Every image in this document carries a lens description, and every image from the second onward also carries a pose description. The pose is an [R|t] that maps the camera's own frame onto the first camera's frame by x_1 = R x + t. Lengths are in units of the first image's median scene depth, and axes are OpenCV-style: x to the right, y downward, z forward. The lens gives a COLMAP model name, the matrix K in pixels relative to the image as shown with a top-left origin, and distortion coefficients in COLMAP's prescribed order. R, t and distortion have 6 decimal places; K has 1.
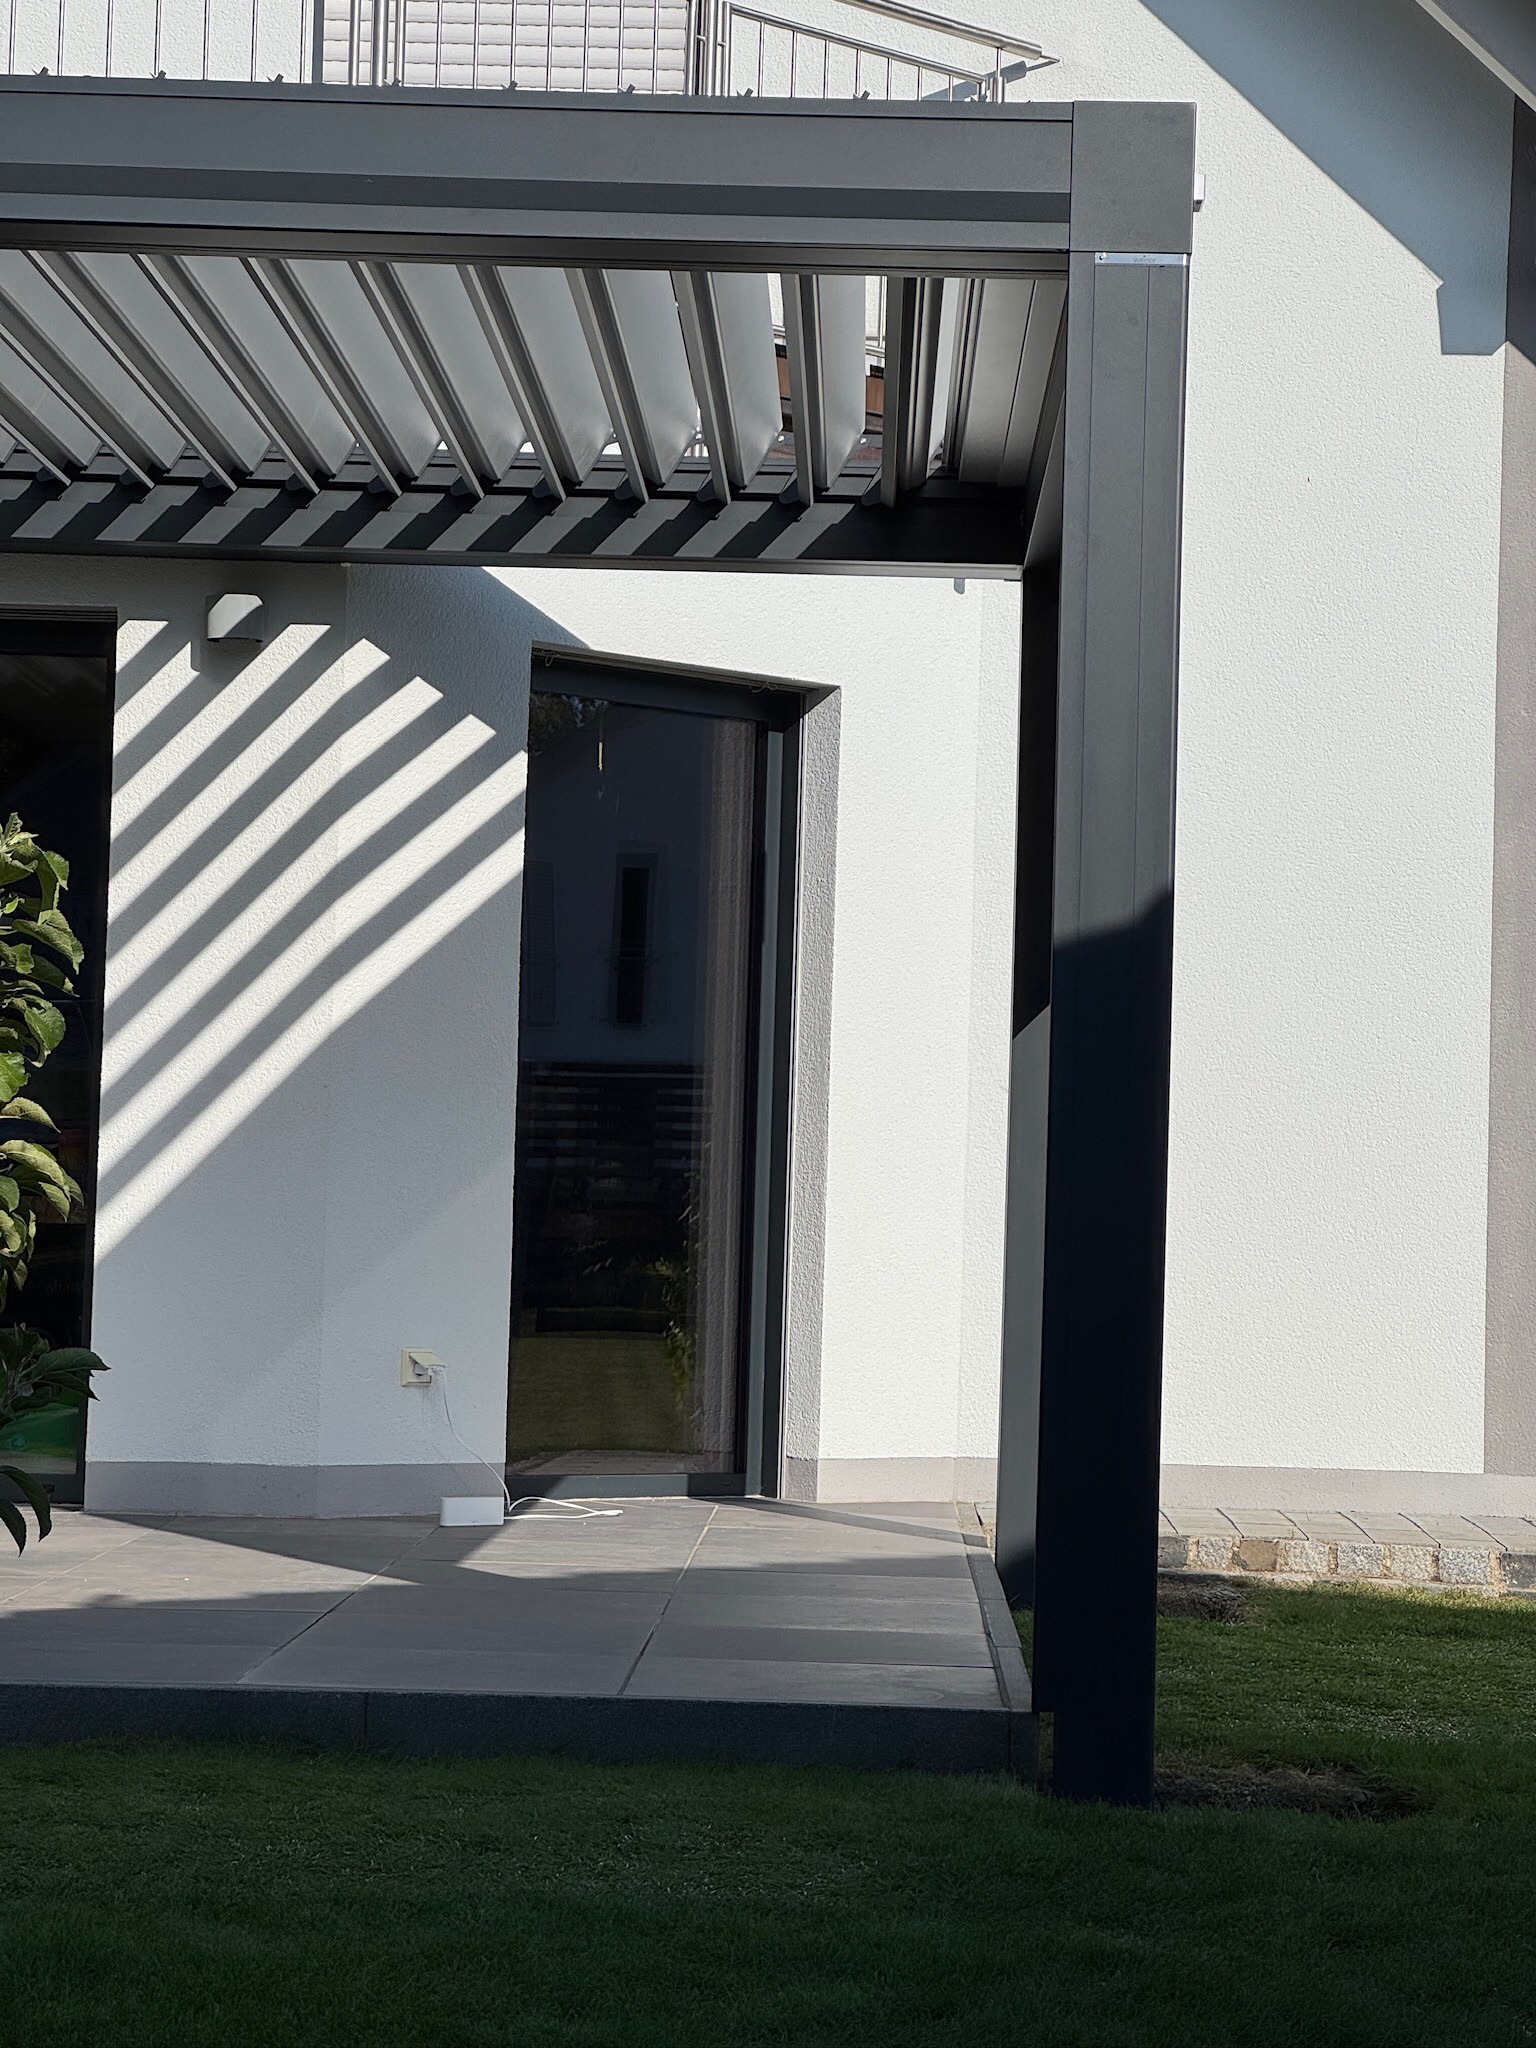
lens RADIAL K [[4691.8, 0, 765.6], [0, 4691.8, 1207.2], [0, 0, 1]] dist [-0.488959, 6.748541]
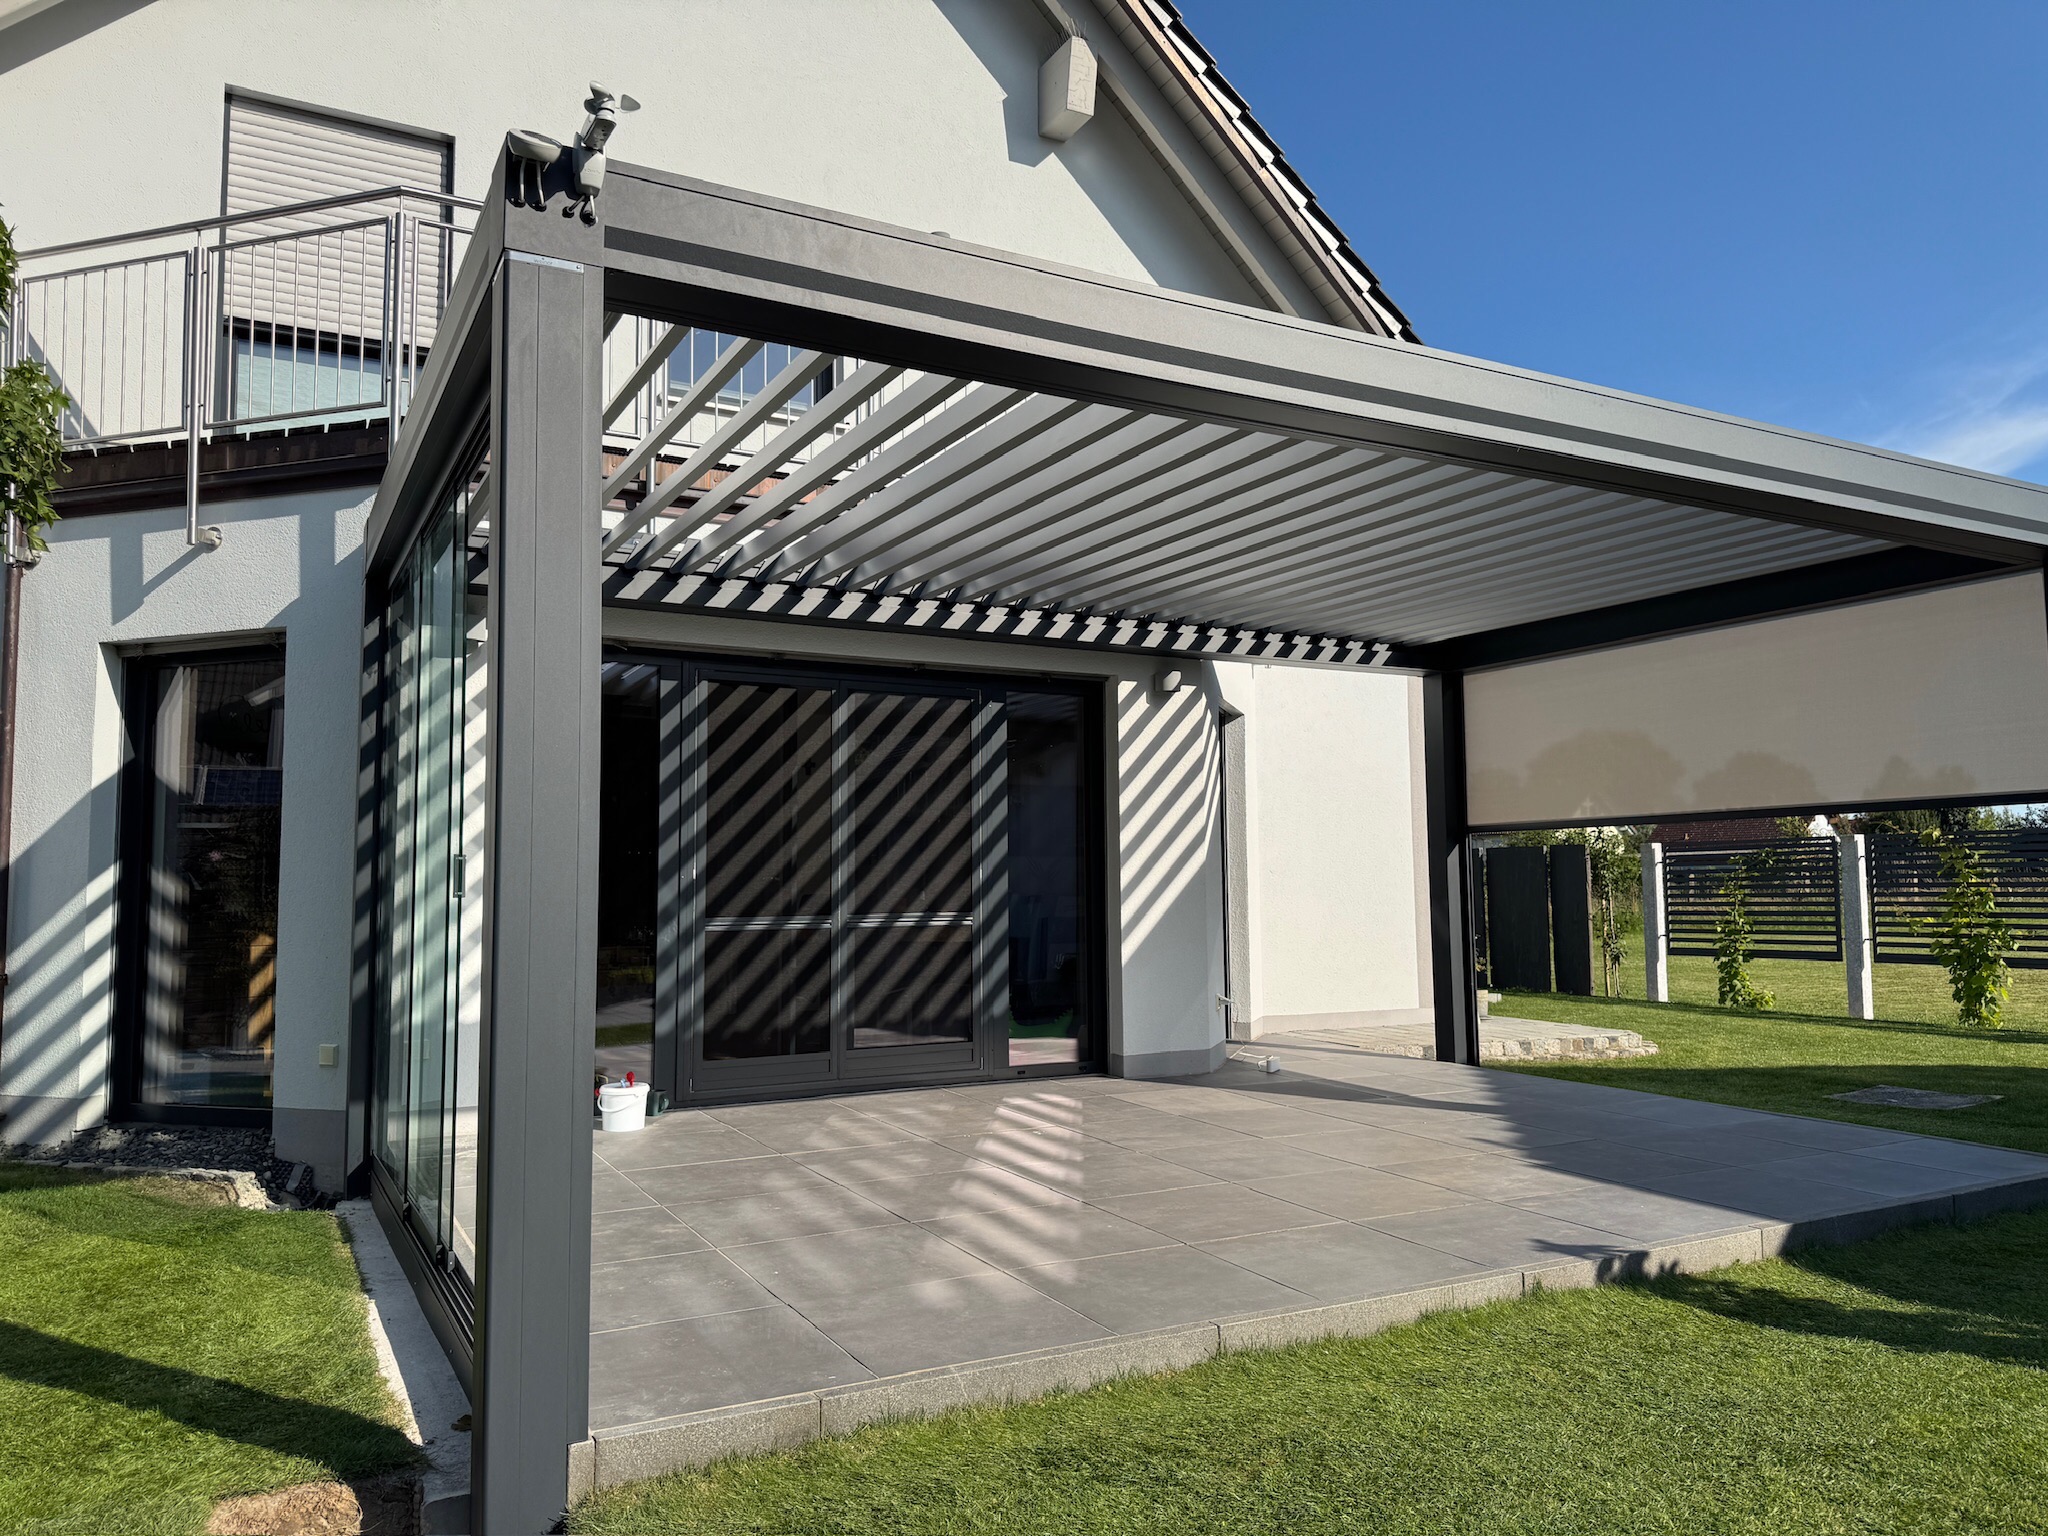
lens RADIAL K [[1436.7, 0, 1029.8], [0, 1436.7, 782.1], [0, 0, 1]] dist [0.146317, -0.199987]
pose [[0.862679, 0.000769, 0.505752, -0.525492], [0.028993, 0.998279, -0.050972, -0.041918], [-0.504921, 0.058636, 0.861172, 0.416343]]
